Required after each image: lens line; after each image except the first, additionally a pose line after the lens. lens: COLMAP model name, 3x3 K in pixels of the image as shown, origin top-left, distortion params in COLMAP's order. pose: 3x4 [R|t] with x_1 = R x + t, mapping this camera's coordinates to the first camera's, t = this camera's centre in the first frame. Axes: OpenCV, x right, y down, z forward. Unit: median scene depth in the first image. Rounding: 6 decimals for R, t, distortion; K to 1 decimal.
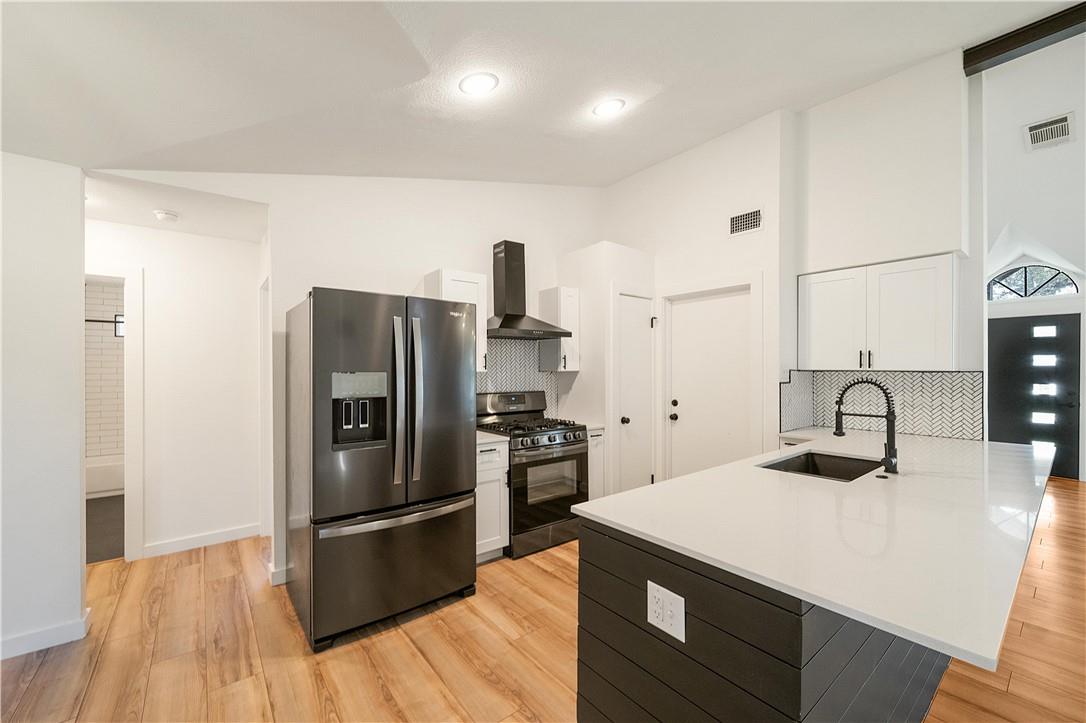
lens RADIAL K [[432.0, 0, 541.4], [0, 432.0, 371.5], [0, 0, 1]] dist [-0.000218, 0.000014]
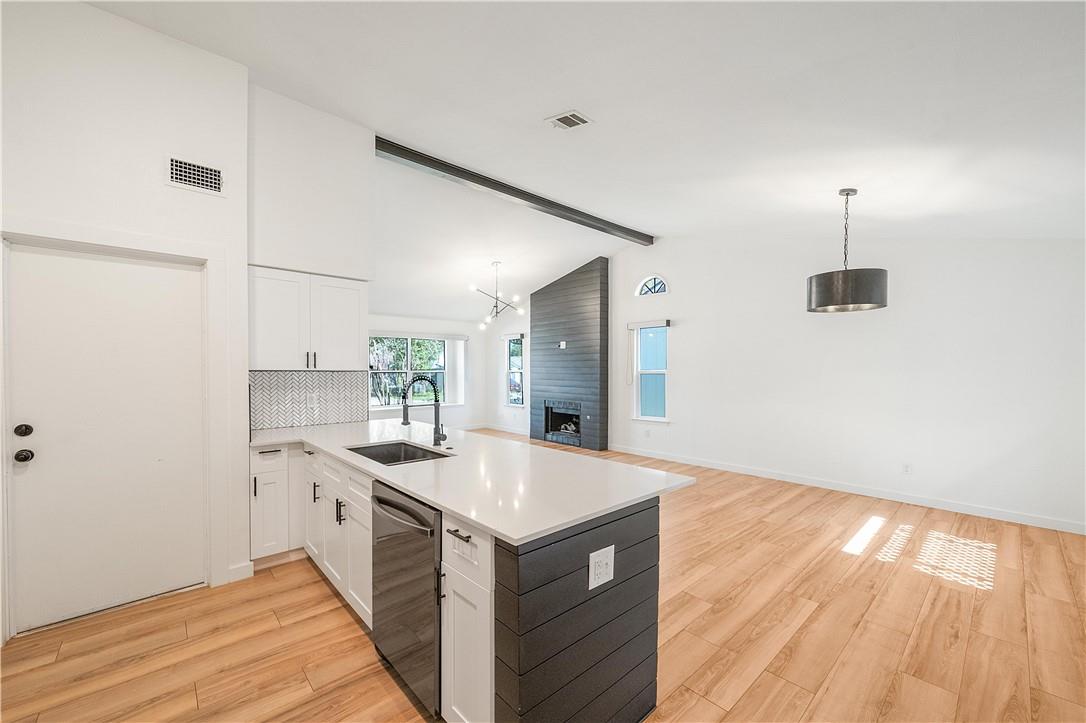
lens RADIAL K [[427.7, 0, 540.0], [0, 427.7, 375.2], [0, 0, 1]] dist [-0.000754, 0.000177]
pose [[-0.063271, -0.012675, 0.997916, -0.349188], [0.003997, 0.999908, 0.012953, -0.002054], [-0.997988, 0.004808, -0.063215, 0.483076]]
